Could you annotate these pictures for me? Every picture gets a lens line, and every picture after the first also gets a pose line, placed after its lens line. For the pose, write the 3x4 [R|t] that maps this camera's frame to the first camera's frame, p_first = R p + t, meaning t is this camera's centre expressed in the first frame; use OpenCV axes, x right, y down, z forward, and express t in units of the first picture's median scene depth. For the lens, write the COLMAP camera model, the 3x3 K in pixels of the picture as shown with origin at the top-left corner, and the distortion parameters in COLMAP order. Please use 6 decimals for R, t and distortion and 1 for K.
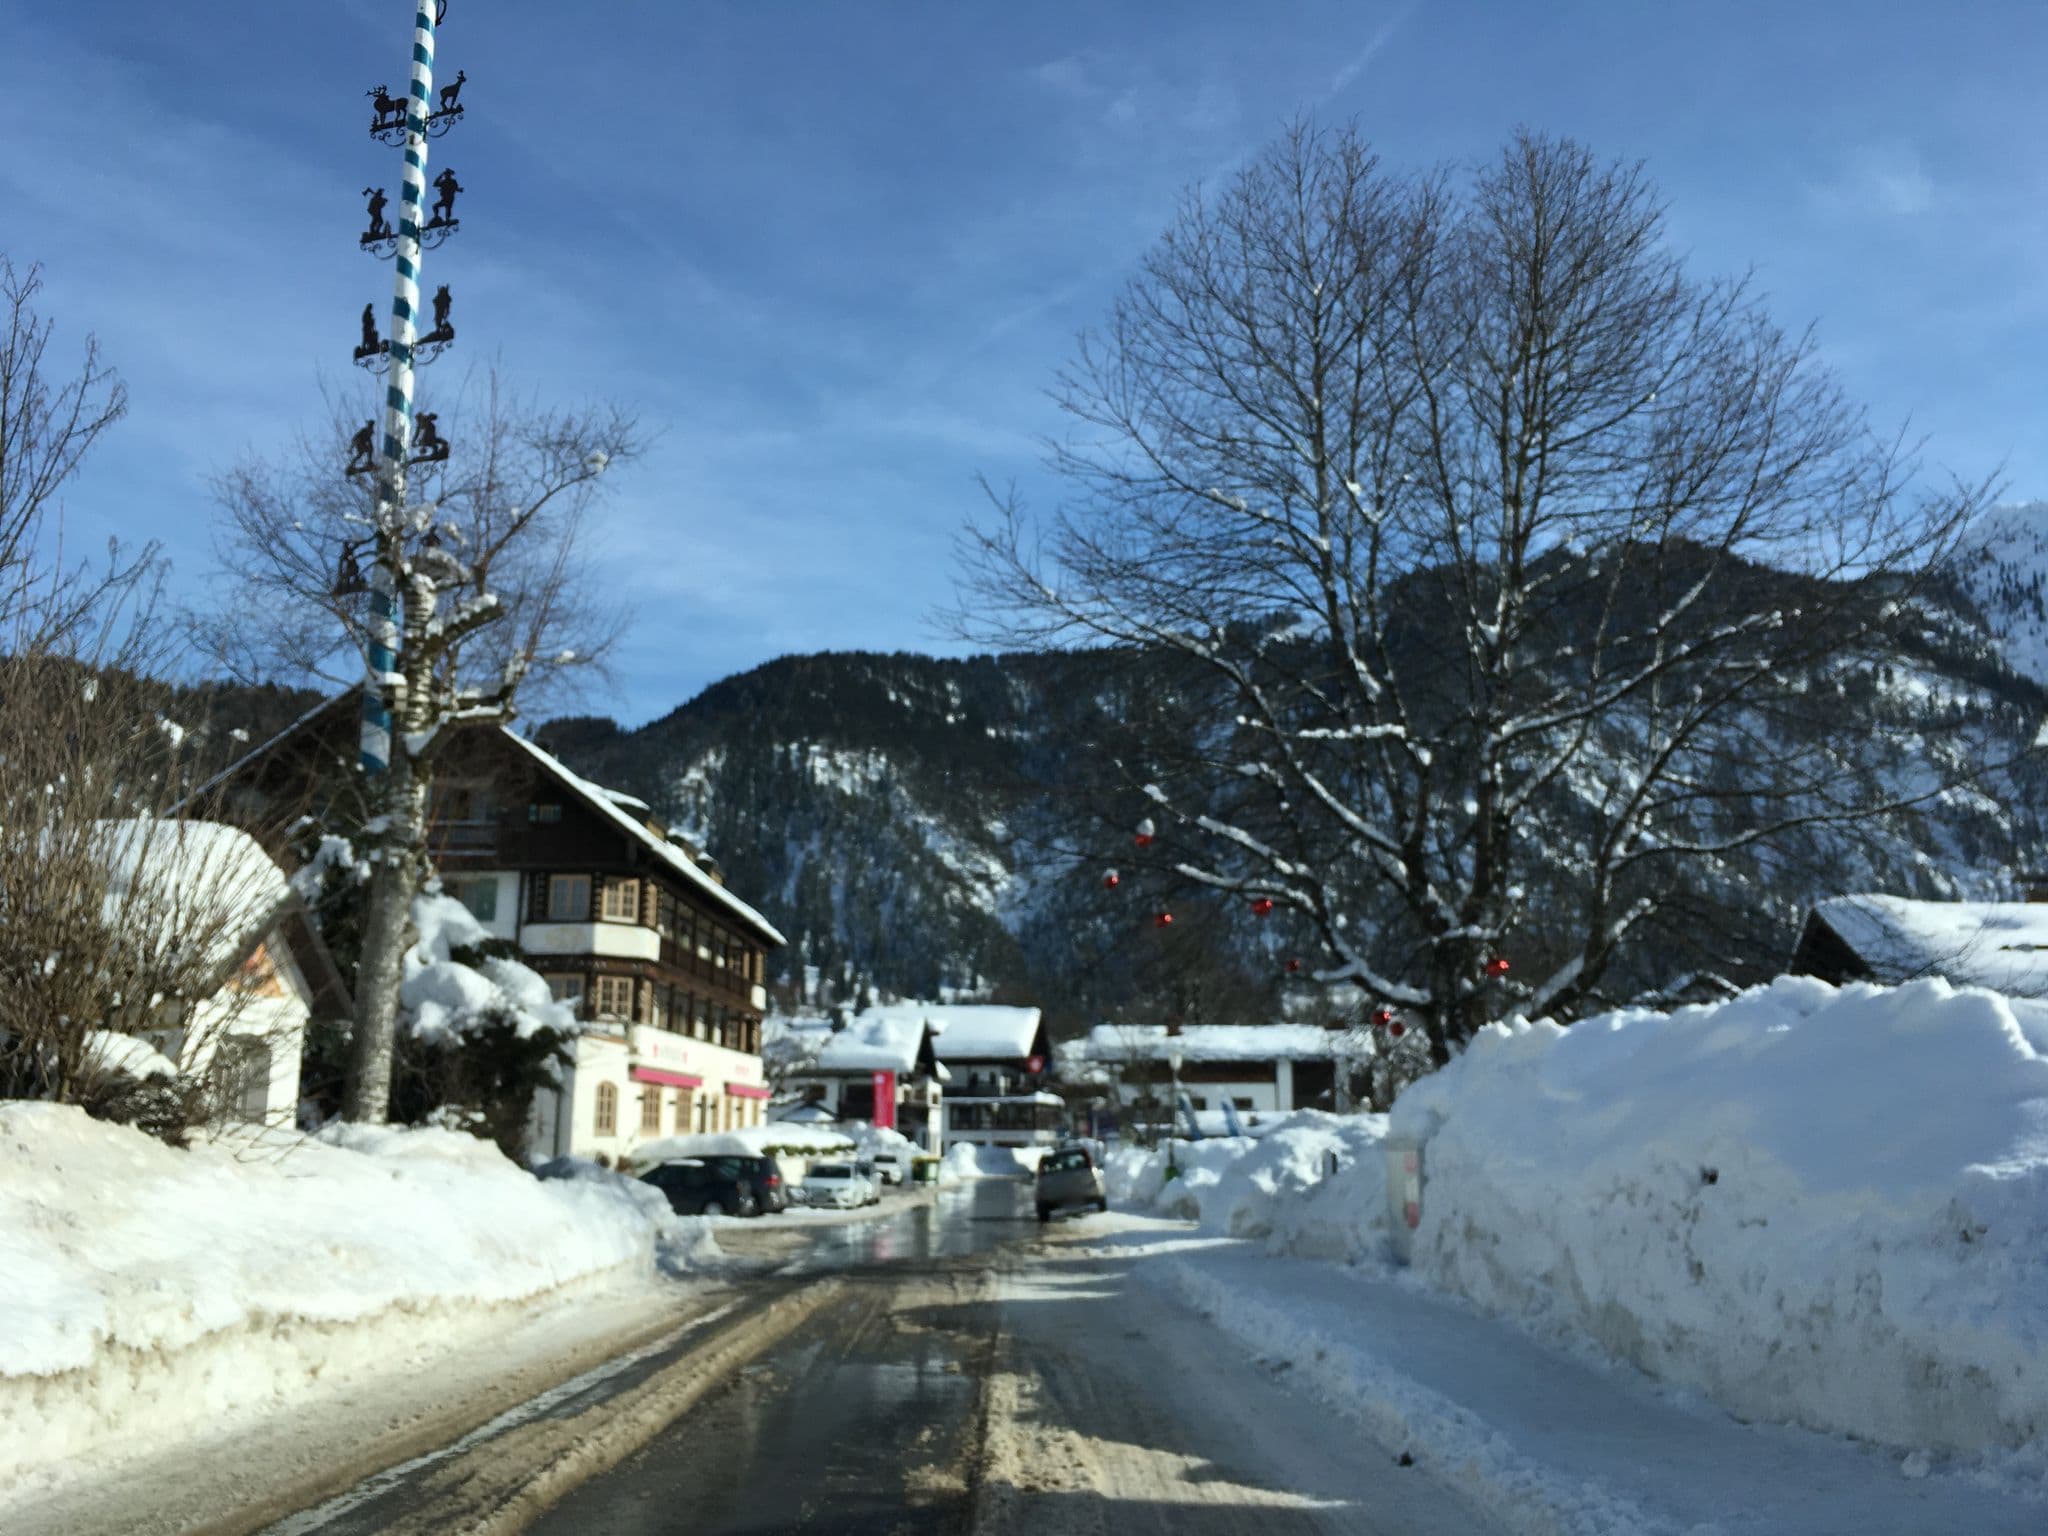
lens RADIAL K [[1677.1, 0, 1051.9], [0, 1677.1, 809.5], [0, 0, 1]] dist [0.057105, -0.067672]
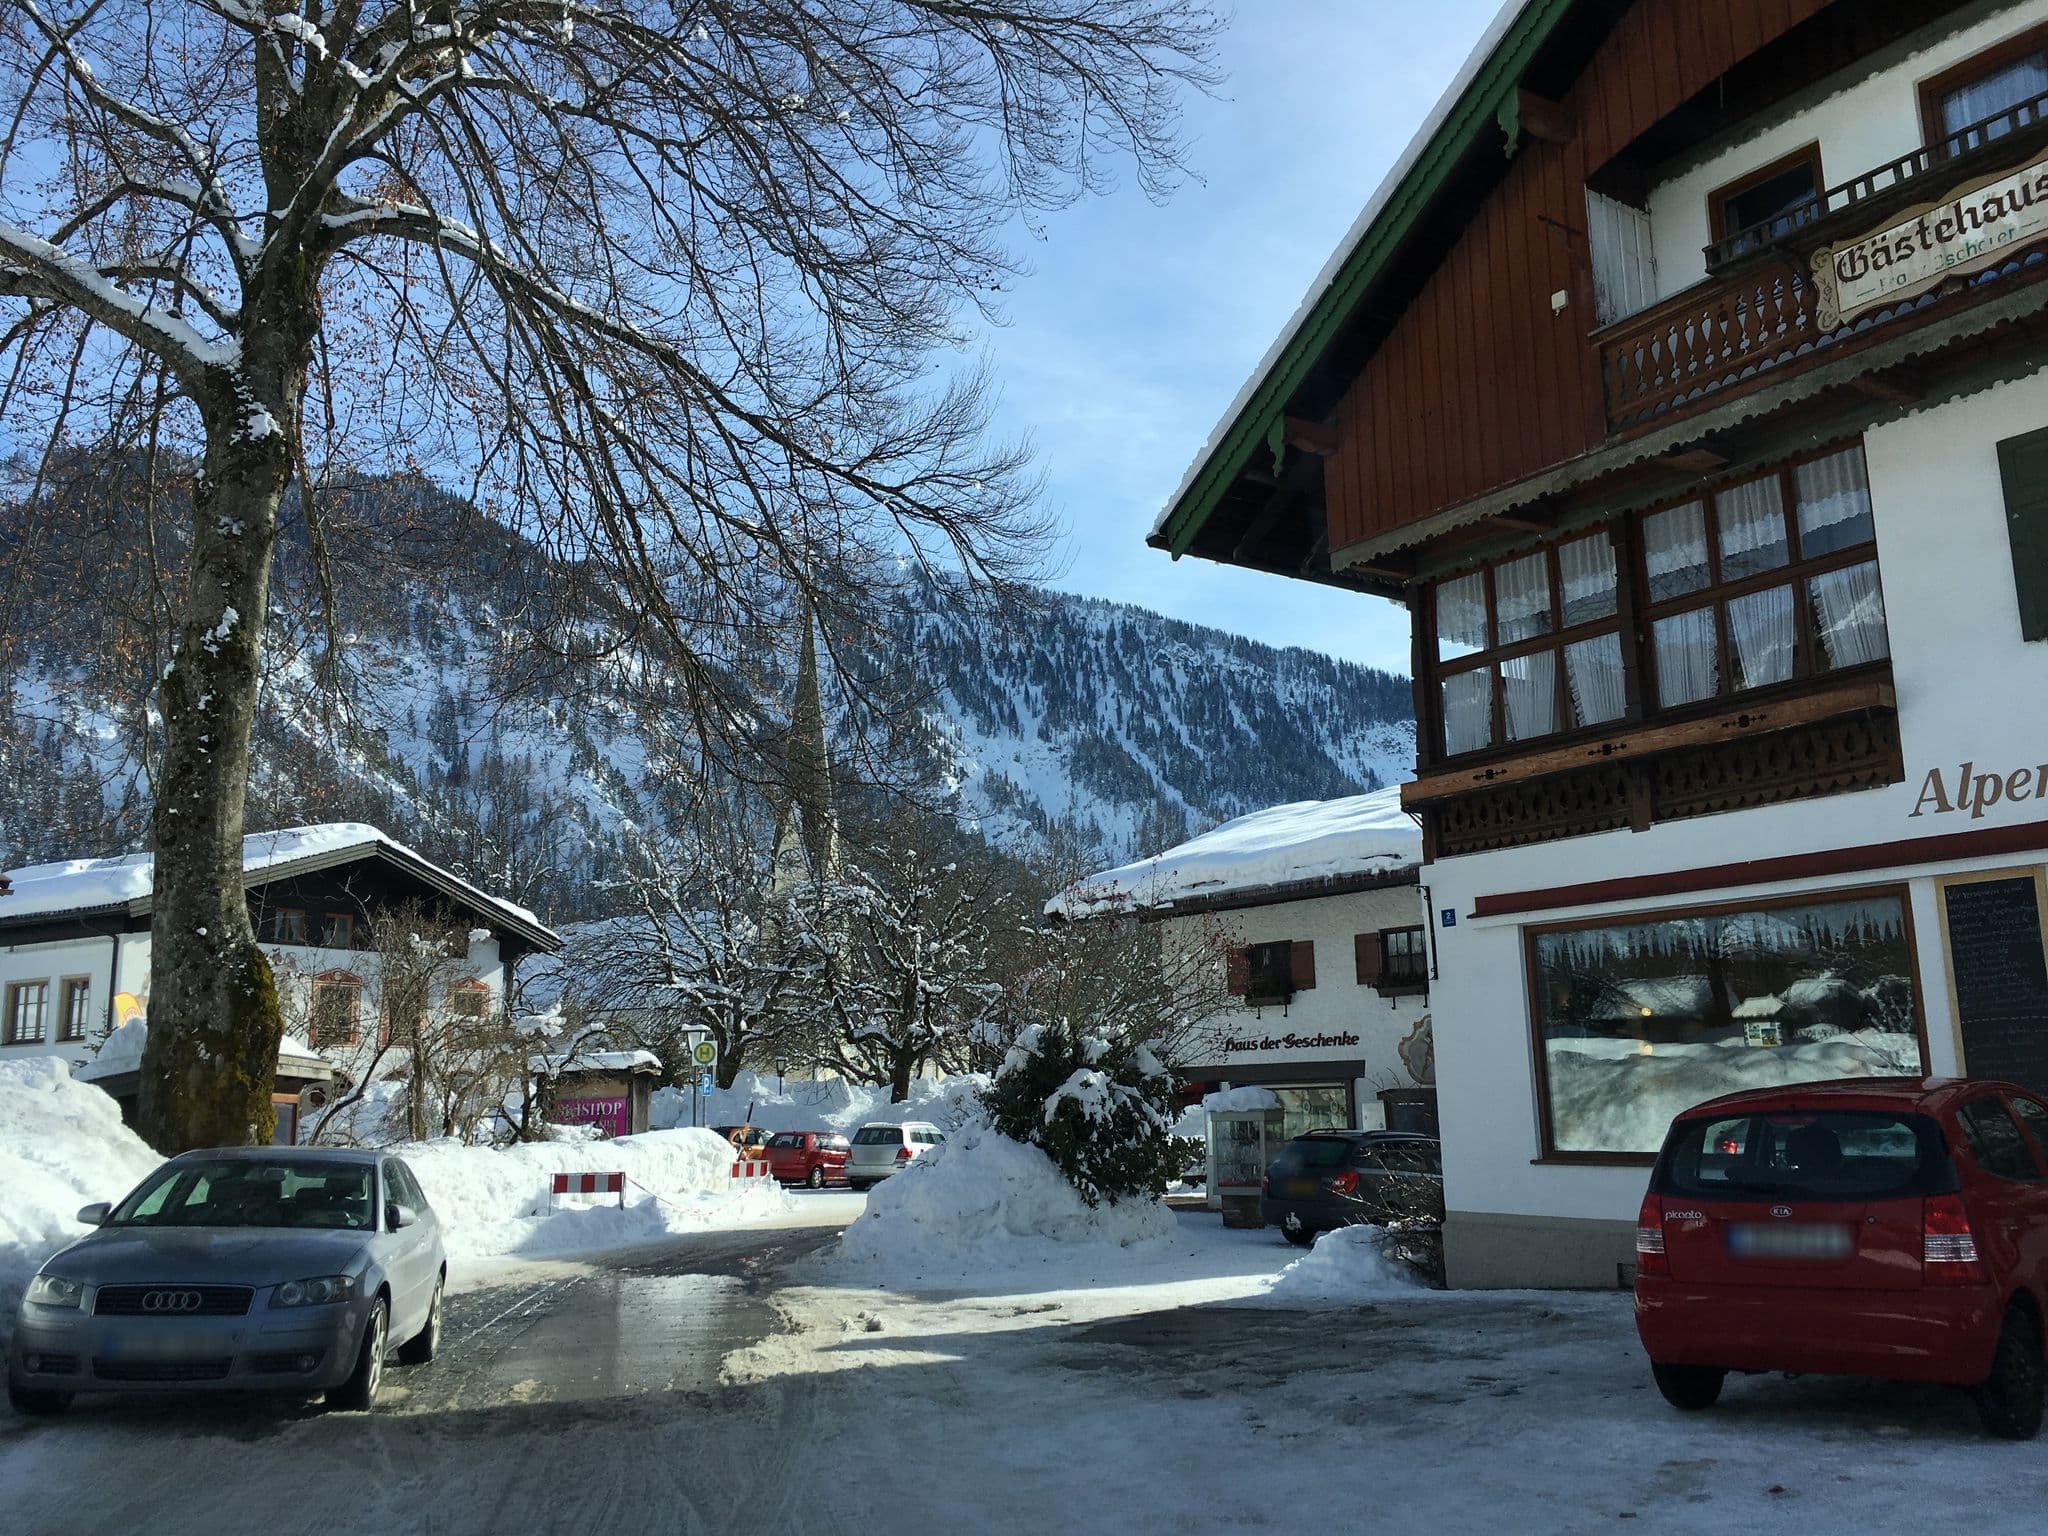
lens RADIAL K [[1669.8, 0, 1028.6], [0, 1669.8, 758.9], [0, 0, 1]] dist [0.011027, -0.012149]
pose [[0.727157, 0.111924, 0.677285, 0.009623], [-0.098547, 0.993419, -0.058363, 0.024522], [-0.679361, -0.024305, 0.733402, 0.113285]]
